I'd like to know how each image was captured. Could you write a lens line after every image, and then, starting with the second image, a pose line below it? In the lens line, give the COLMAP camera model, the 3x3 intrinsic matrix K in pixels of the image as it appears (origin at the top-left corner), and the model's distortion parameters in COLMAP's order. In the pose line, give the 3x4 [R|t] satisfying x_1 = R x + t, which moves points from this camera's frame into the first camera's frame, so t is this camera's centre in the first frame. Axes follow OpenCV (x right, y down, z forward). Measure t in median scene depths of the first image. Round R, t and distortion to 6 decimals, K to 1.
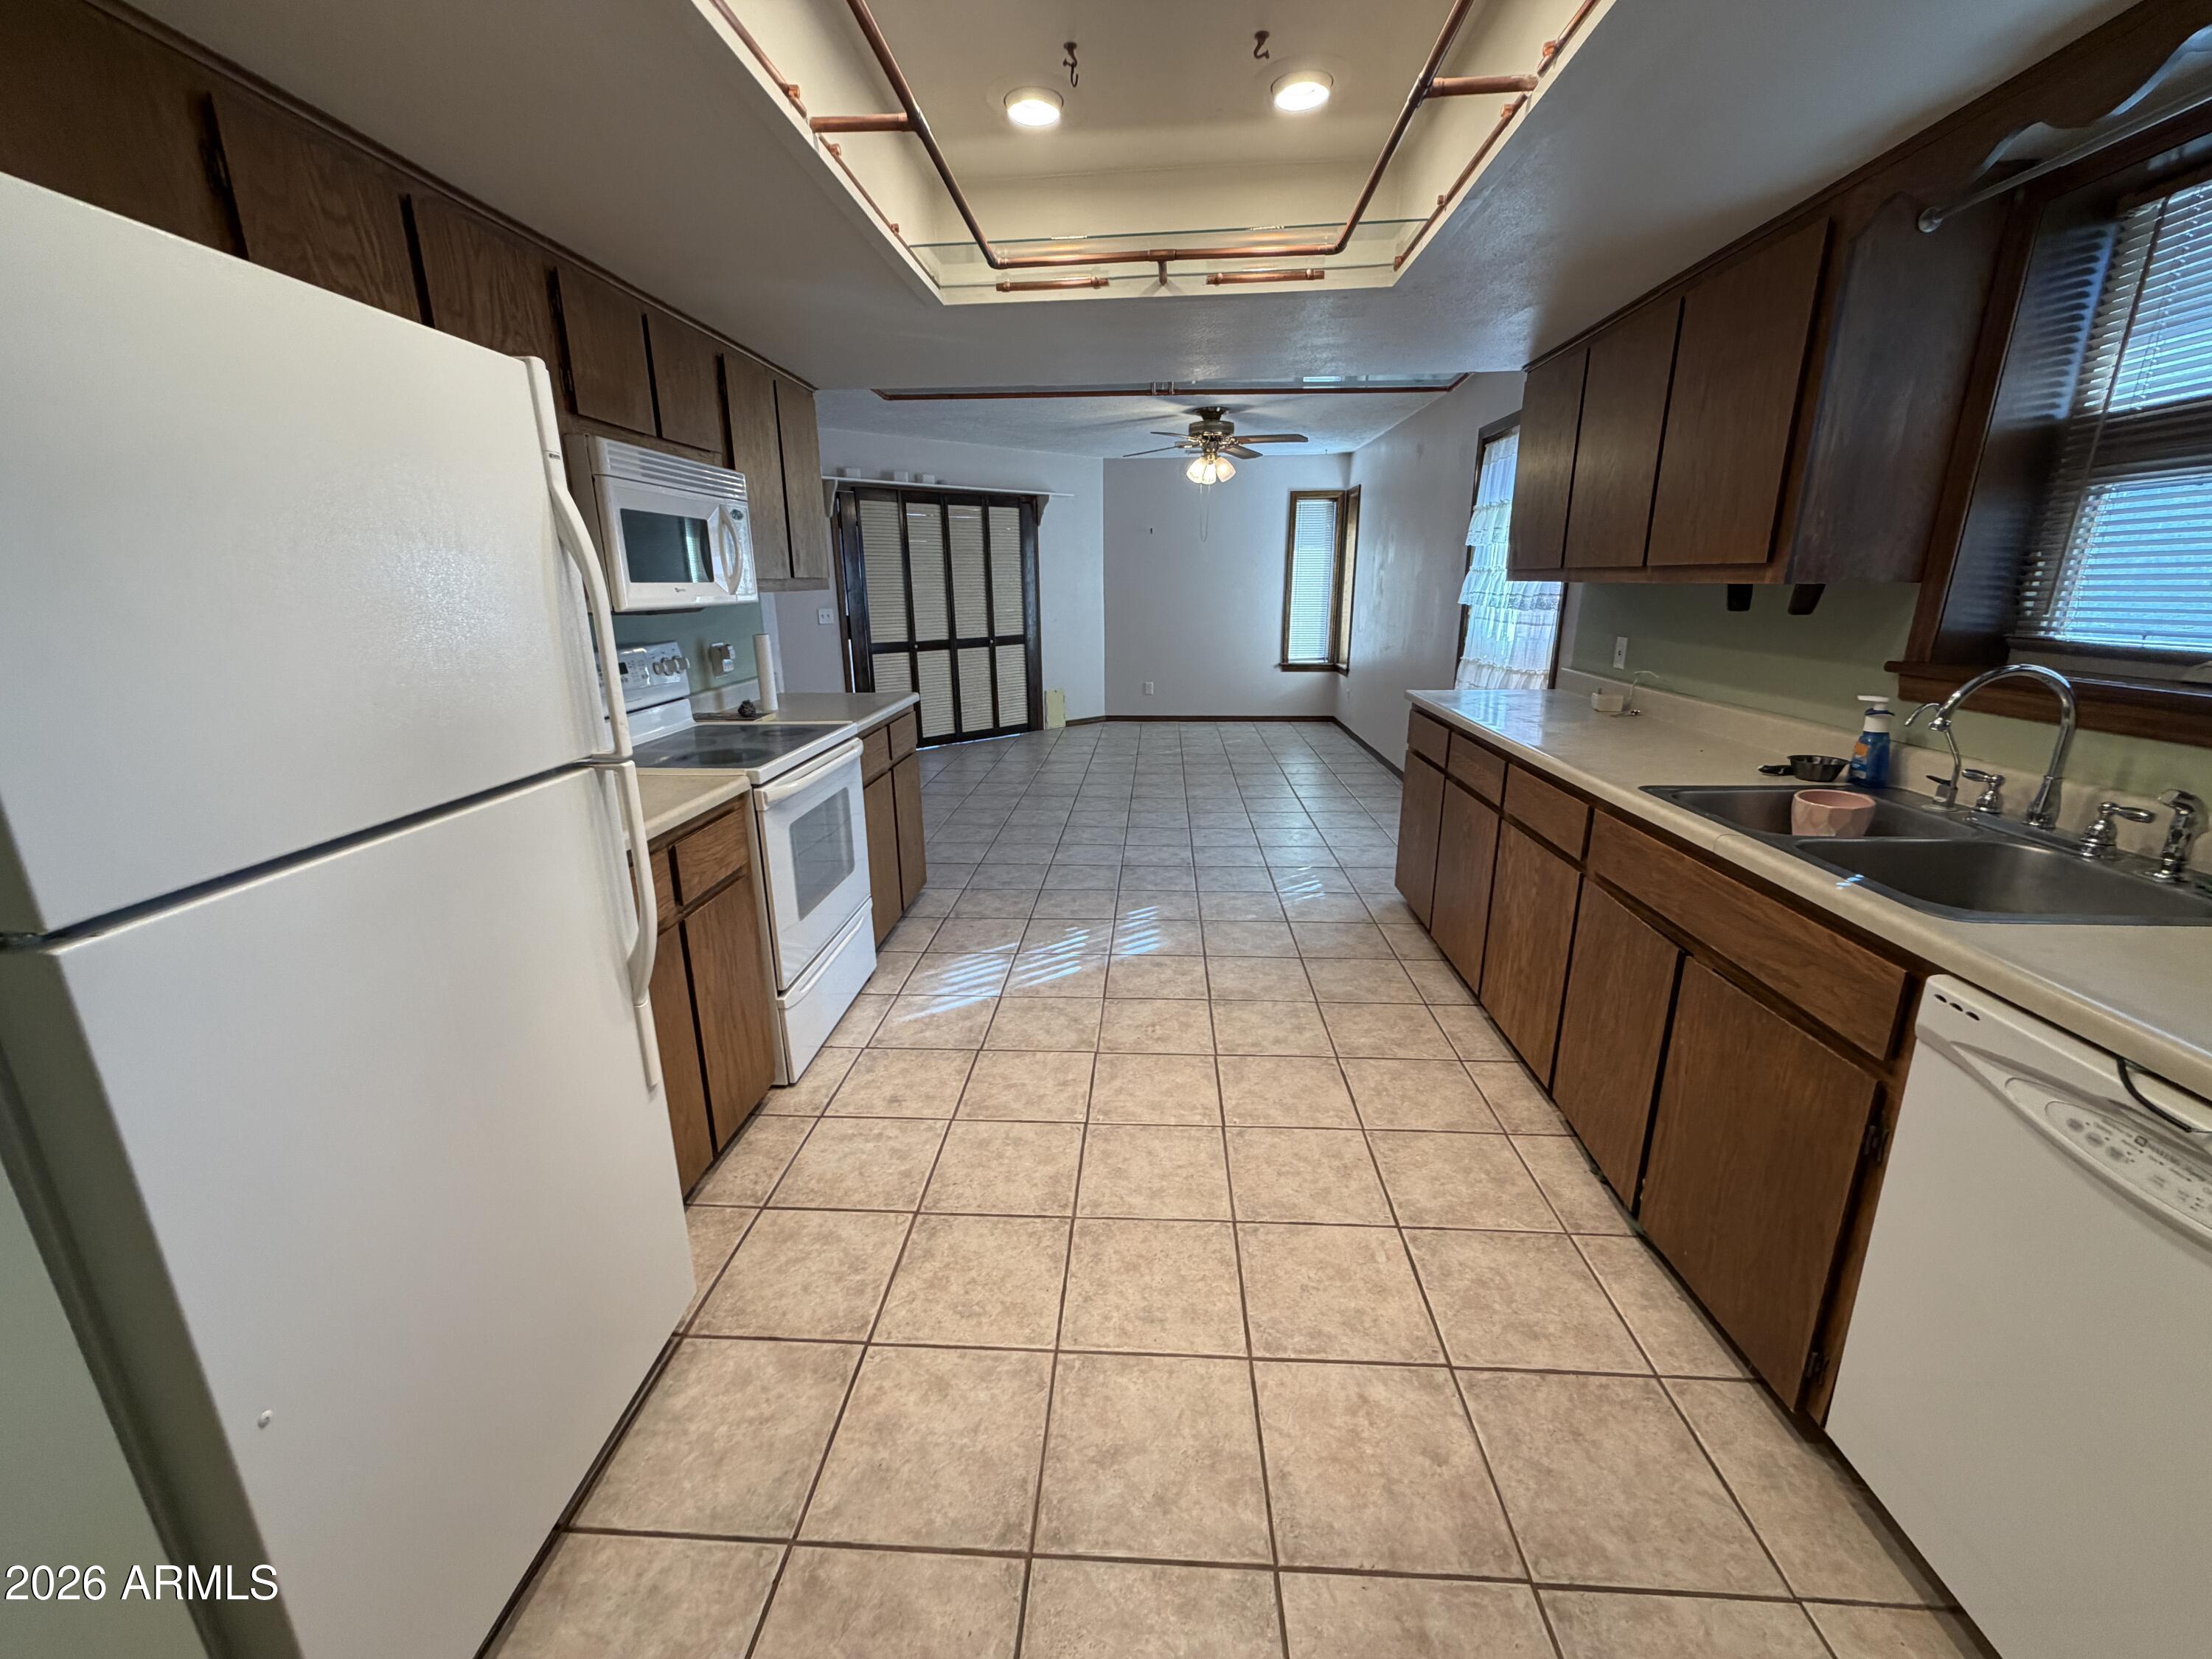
lens RADIAL K [[881.6, 0, 1098.8], [0, 881.6, 827.7], [0, 0, 1]] dist [0.001591, 0.000212]
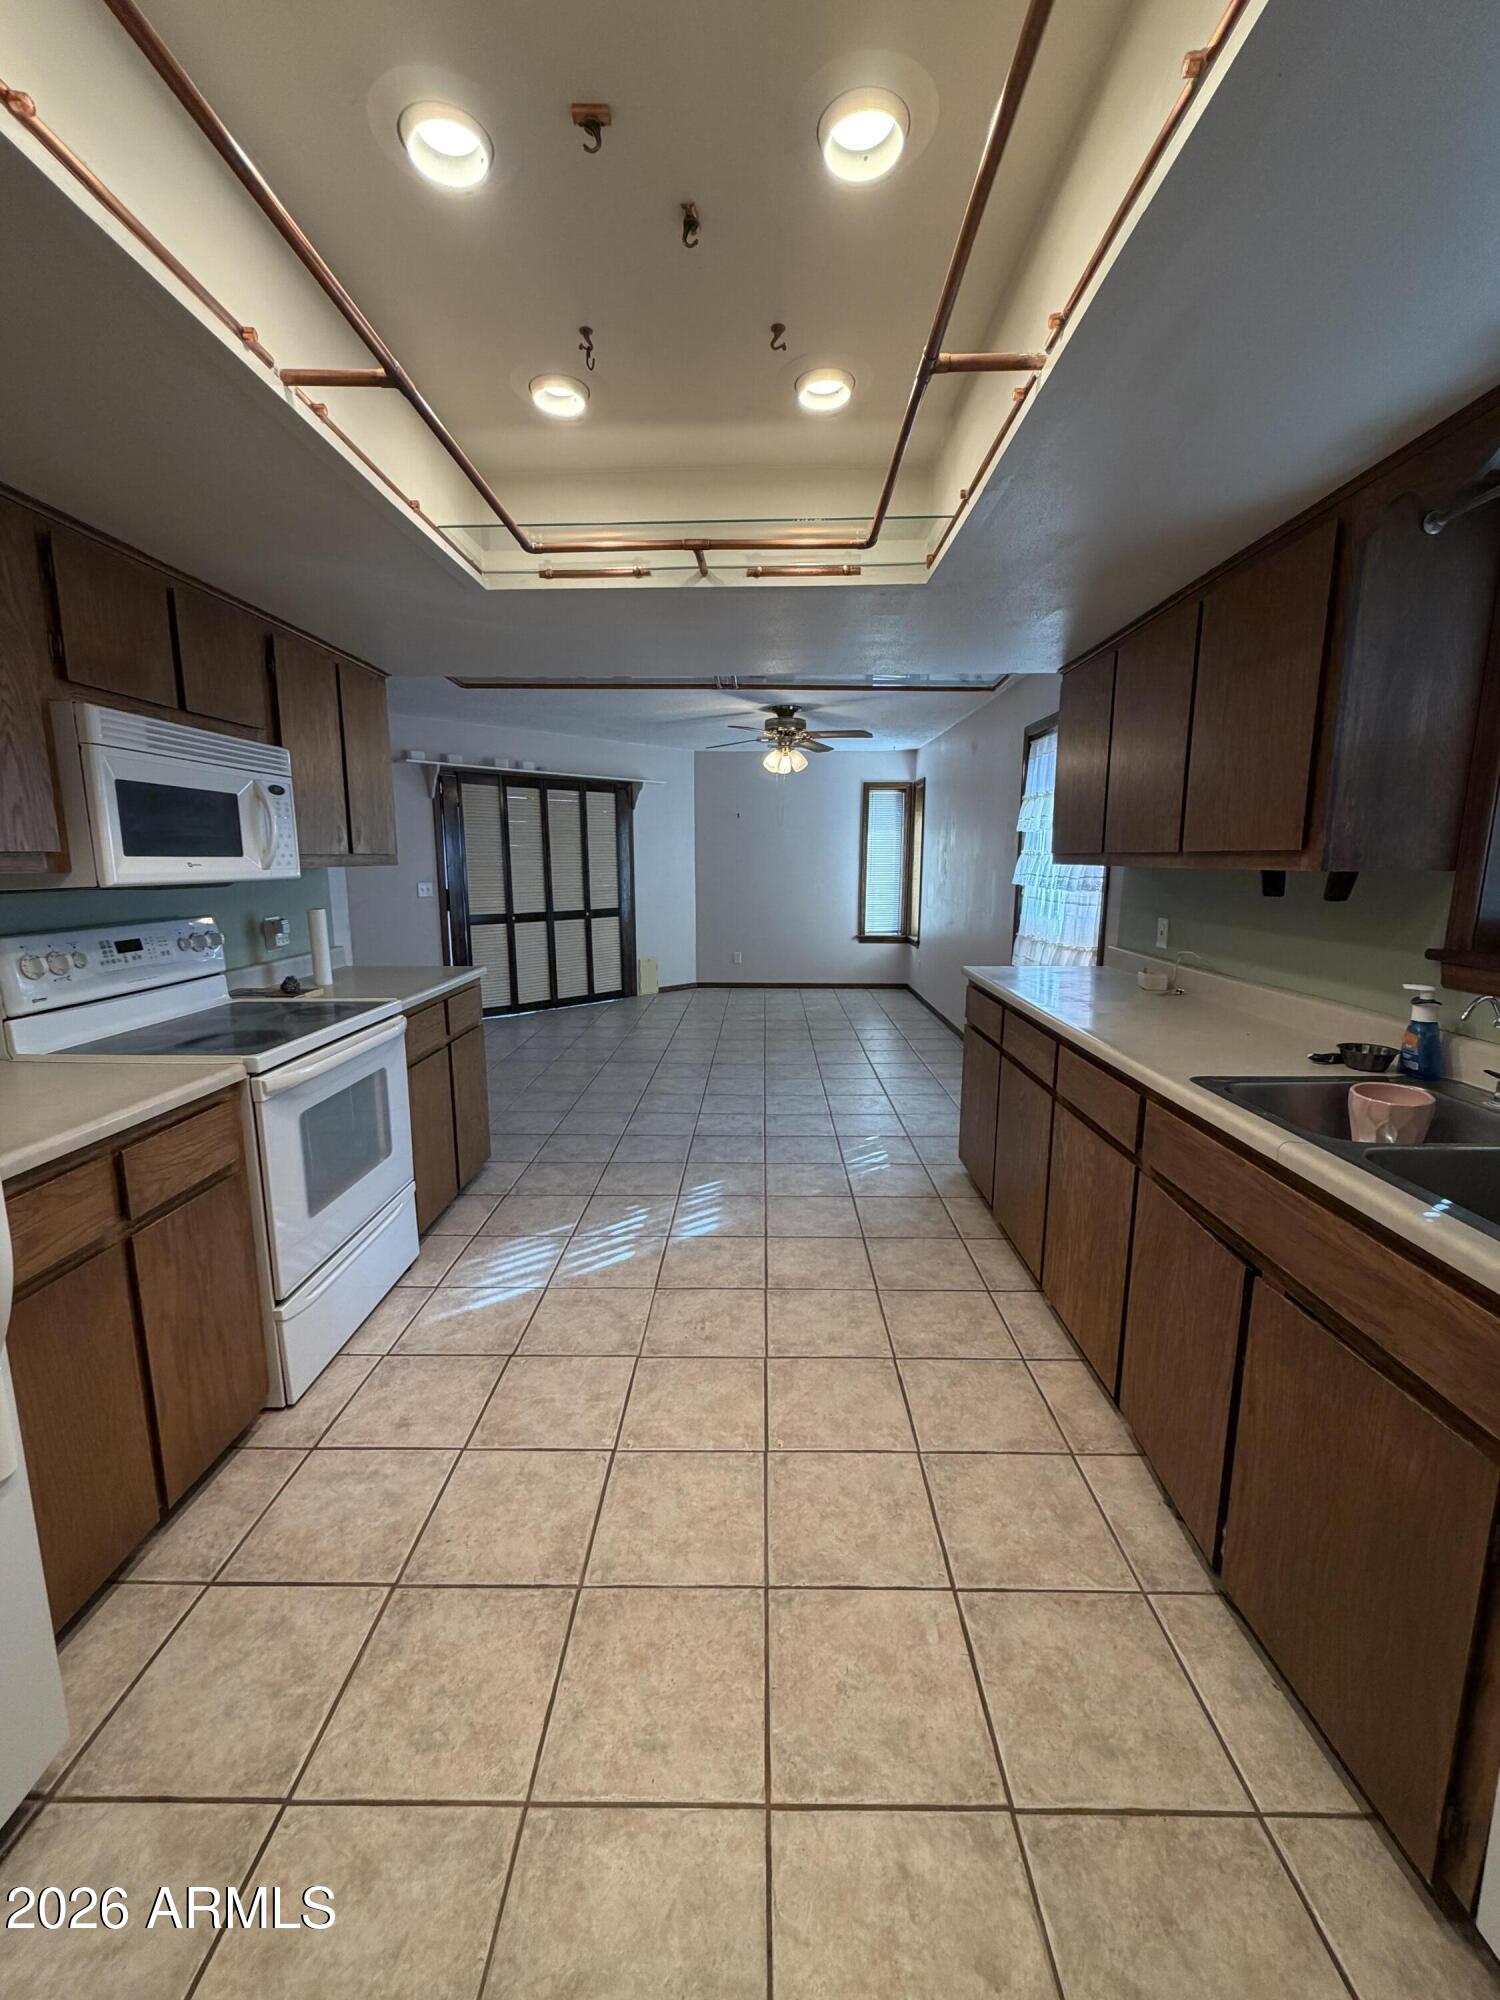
lens RADIAL K [[797.1, 0, 748.4], [0, 797.1, 993.8], [0, 0, 1]] dist [0.001591, 0.000212]
pose [[0.998729, 0.002772, 0.050322, 0.079335], [0.002583, 0.994359, -0.106033, -0.039918], [-0.050332, 0.106029, 0.993088, 0.136821]]
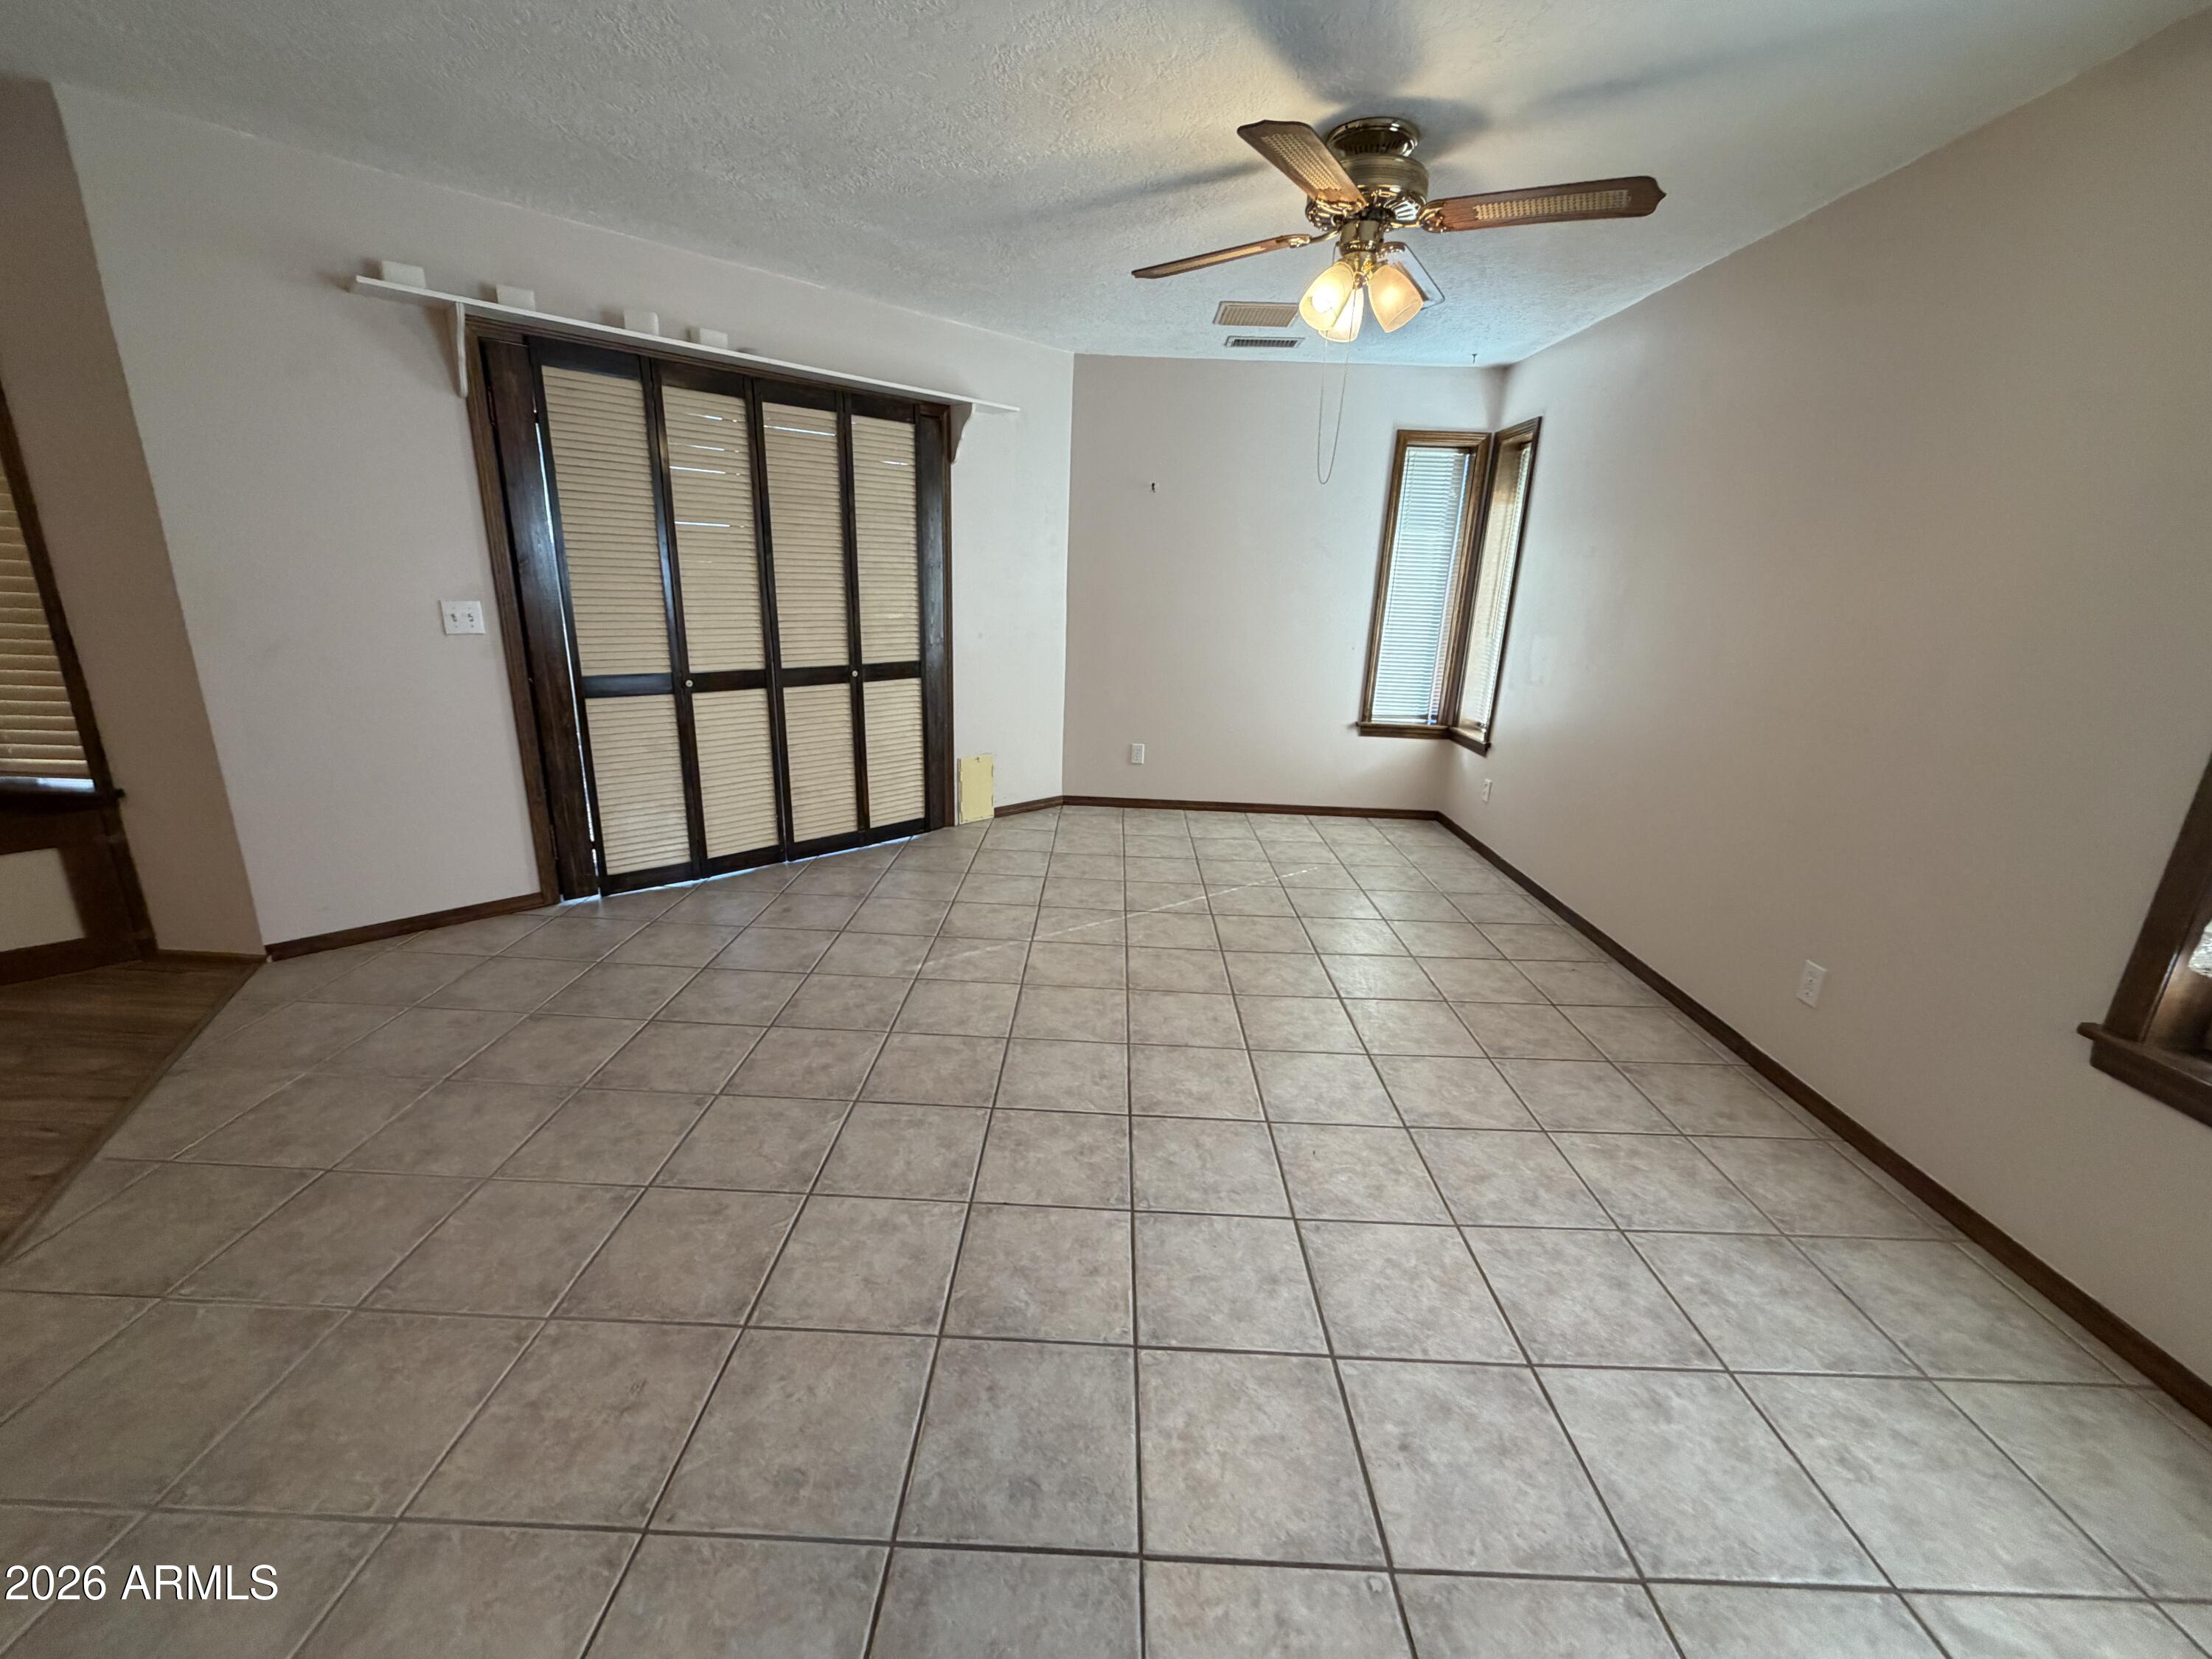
lens RADIAL K [[881.6, 0, 1096.7], [0, 881.6, 826.8], [0, 0, 1]] dist [0.001591, 0.000212]
pose [[0.997866, 0.031235, 0.057339, -0.011167], [-0.031553, 0.999491, 0.004646, -0.401141], [-0.057165, -0.006445, 0.998344, 1.466521]]
